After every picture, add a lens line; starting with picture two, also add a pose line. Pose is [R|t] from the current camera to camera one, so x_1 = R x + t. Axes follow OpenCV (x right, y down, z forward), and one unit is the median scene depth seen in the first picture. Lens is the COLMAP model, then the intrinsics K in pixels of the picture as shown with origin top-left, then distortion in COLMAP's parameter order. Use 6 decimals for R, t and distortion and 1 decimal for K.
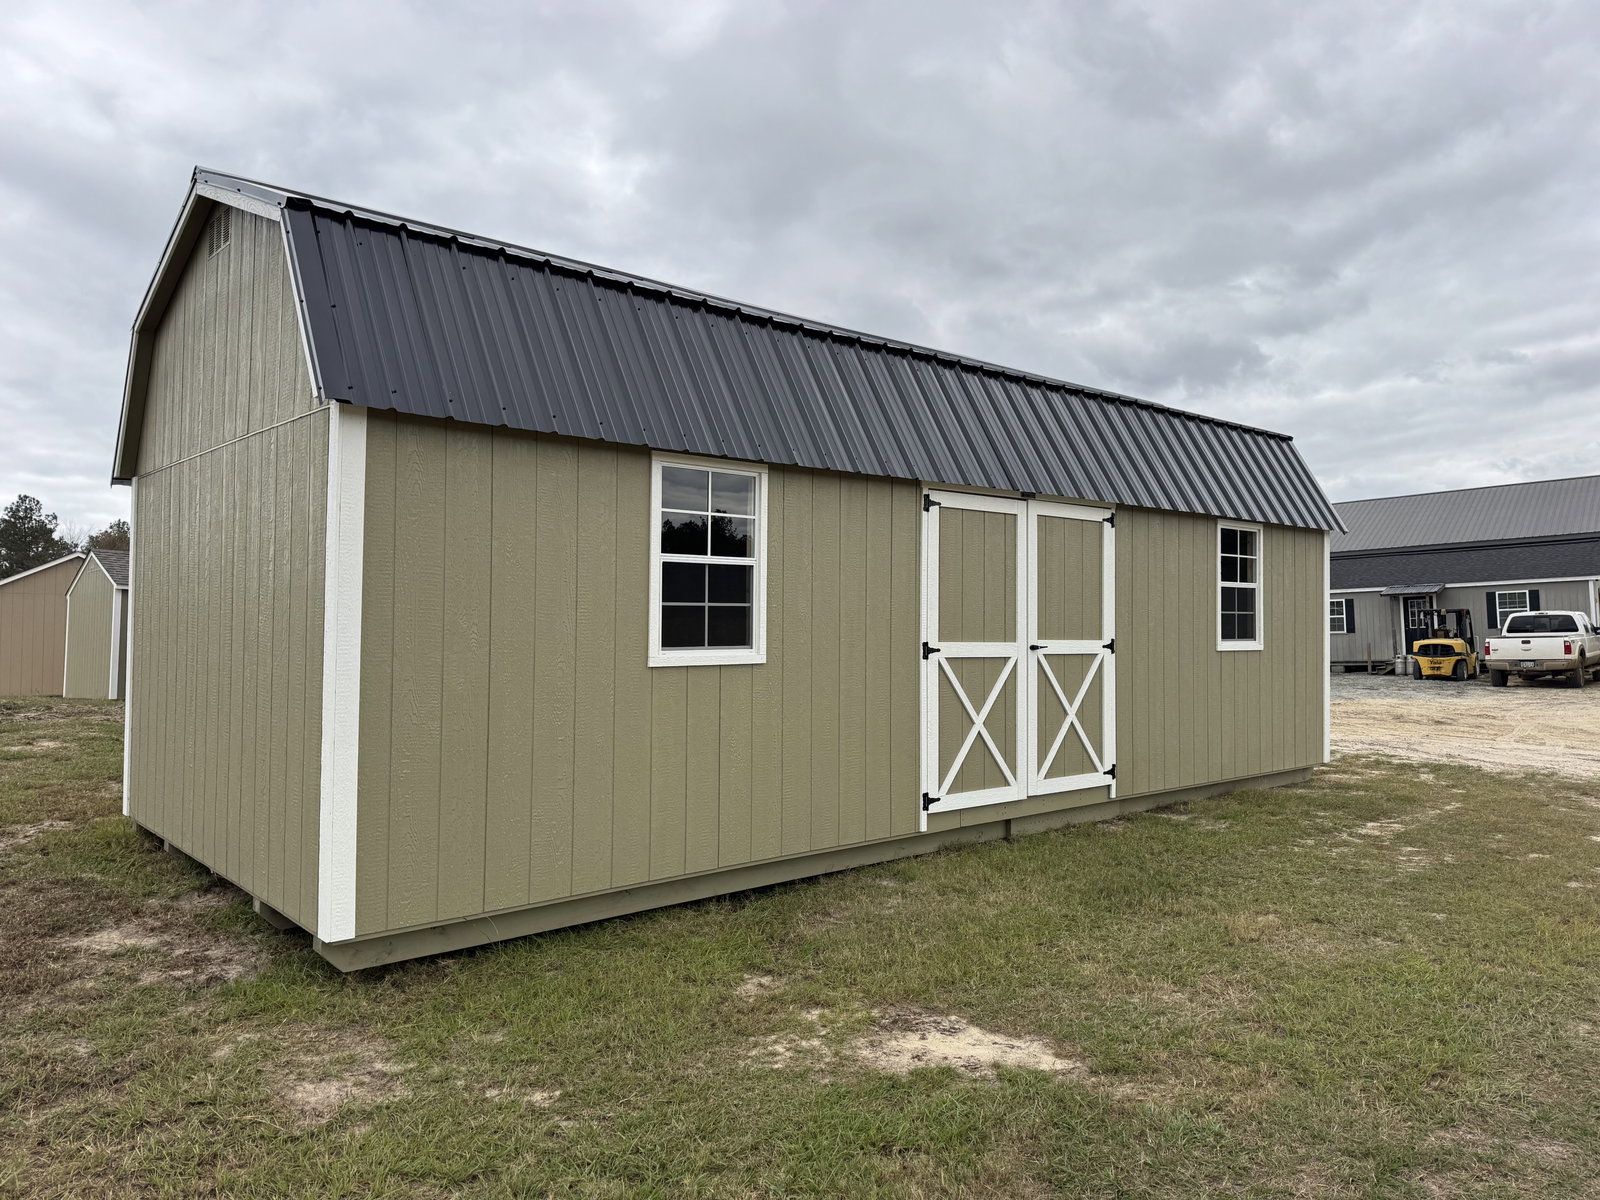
lens RADIAL K [[1117.7, 0, 800.0], [0, 1117.7, 600.0], [0, 0, 1]] dist [0.106330, -0.087172]
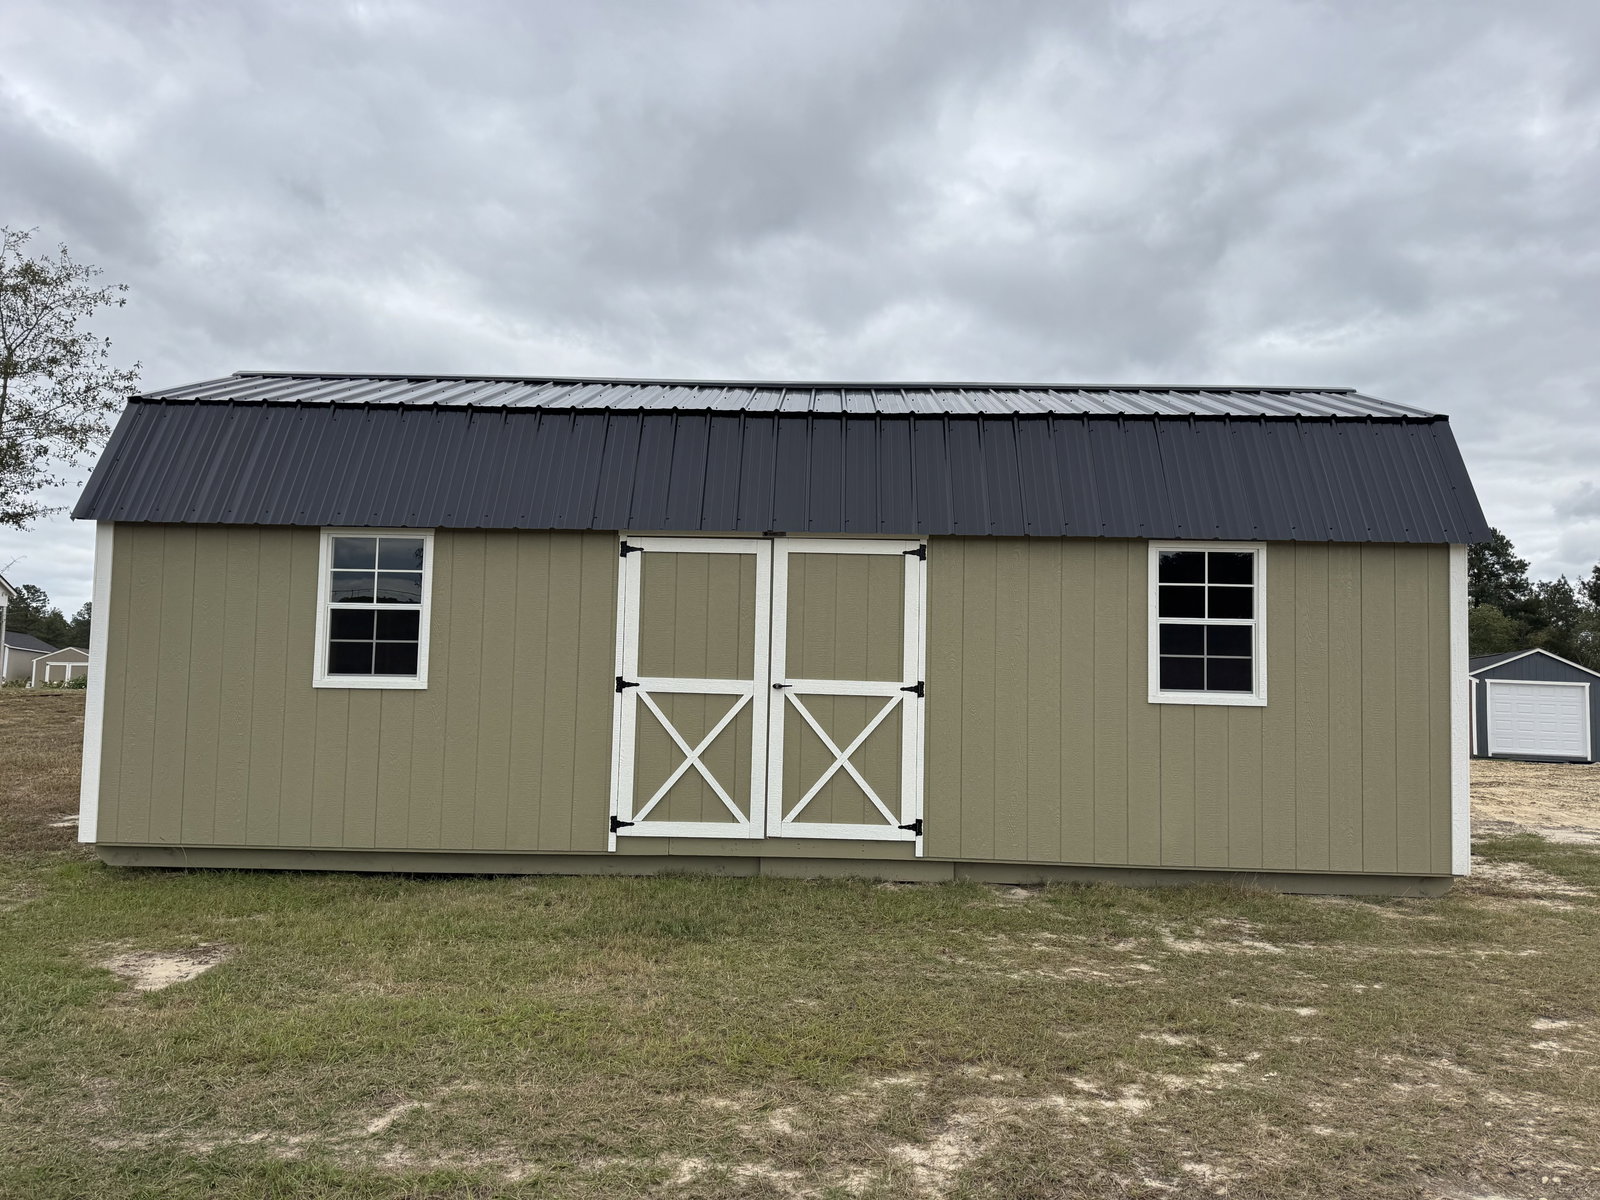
lens RADIAL K [[1152.8, 0, 802.3], [0, 1152.8, 577.5], [0, 0, 1]] dist [0.111349, -0.206135]
pose [[0.740539, -0.031734, -0.671264, 0.915003], [-0.002913, 0.998723, -0.050428, -0.002244], [0.672007, 0.039299, 0.739501, 0.256579]]
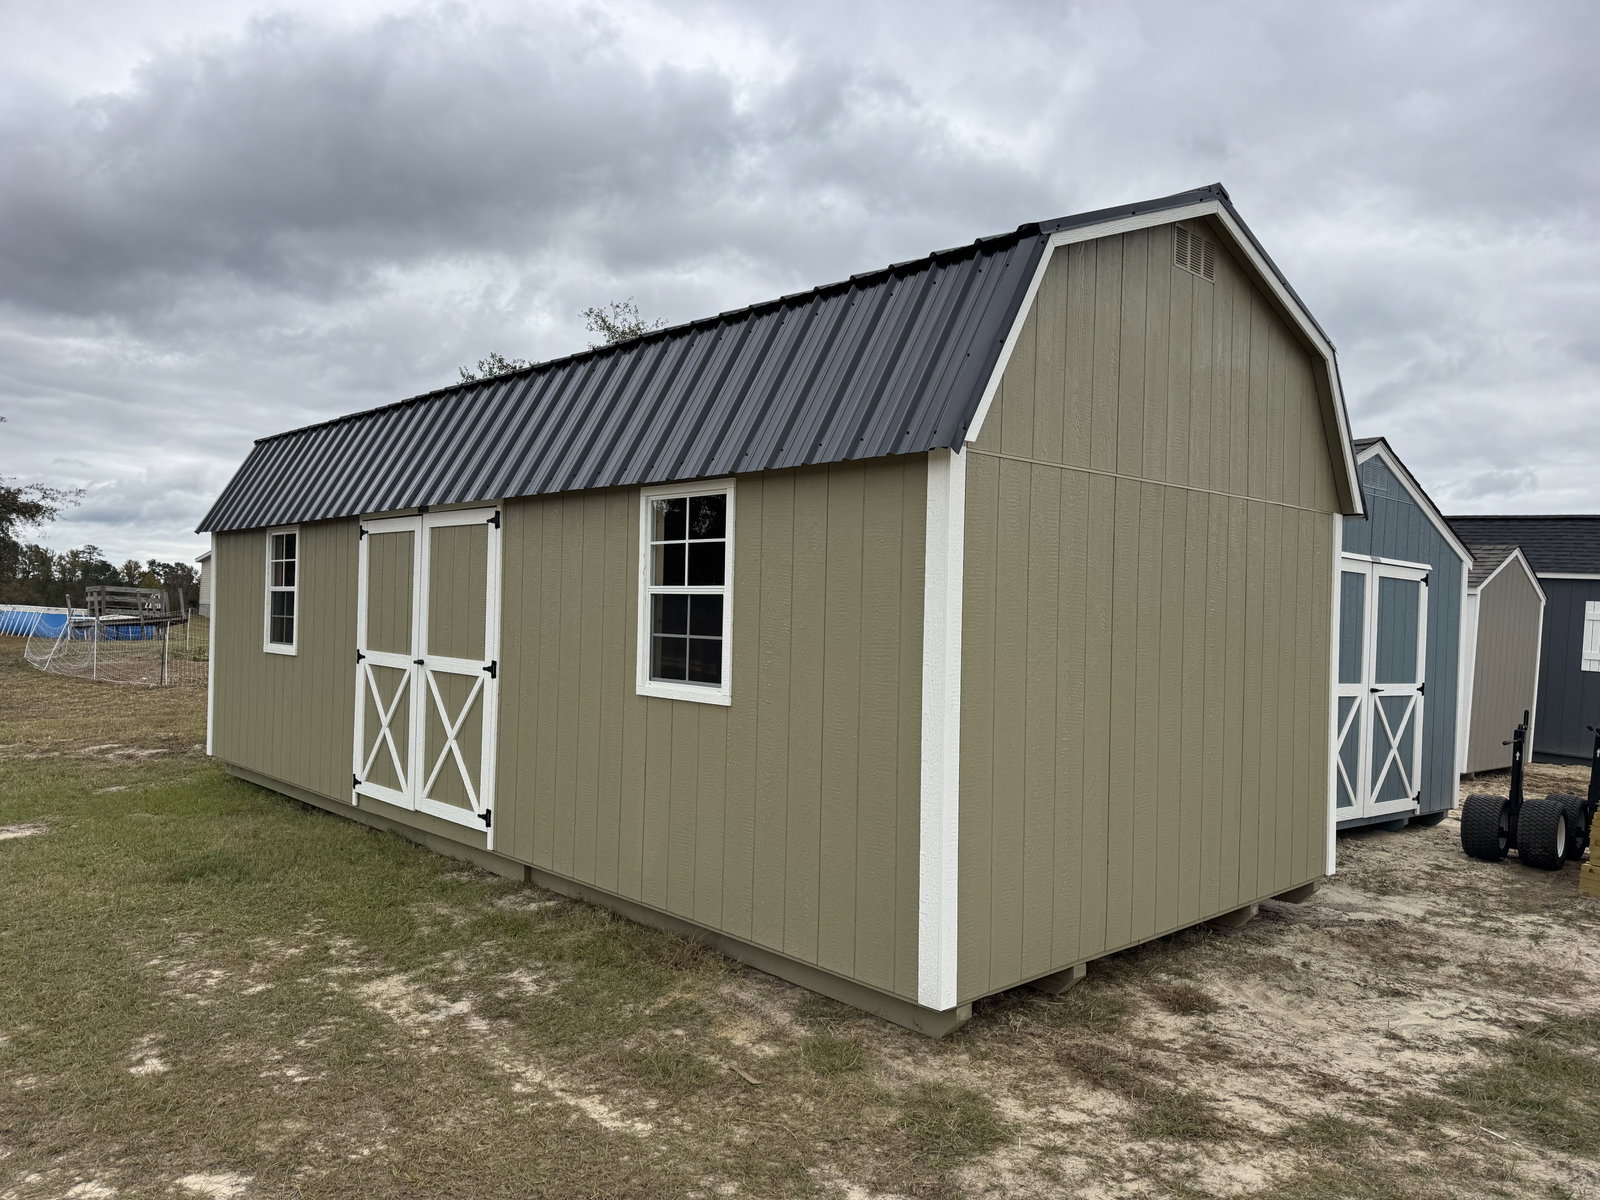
lens RADIAL K [[1194.4, 0, 772.6], [0, 1194.4, 608.3], [0, 0, 1]] dist [0.212511, -0.229288]
pose [[-0.008037, -0.003799, -0.999960, 1.284314], [-0.000300, 0.999993, -0.003796, -0.001310], [0.999968, 0.000270, -0.008038, 1.323443]]
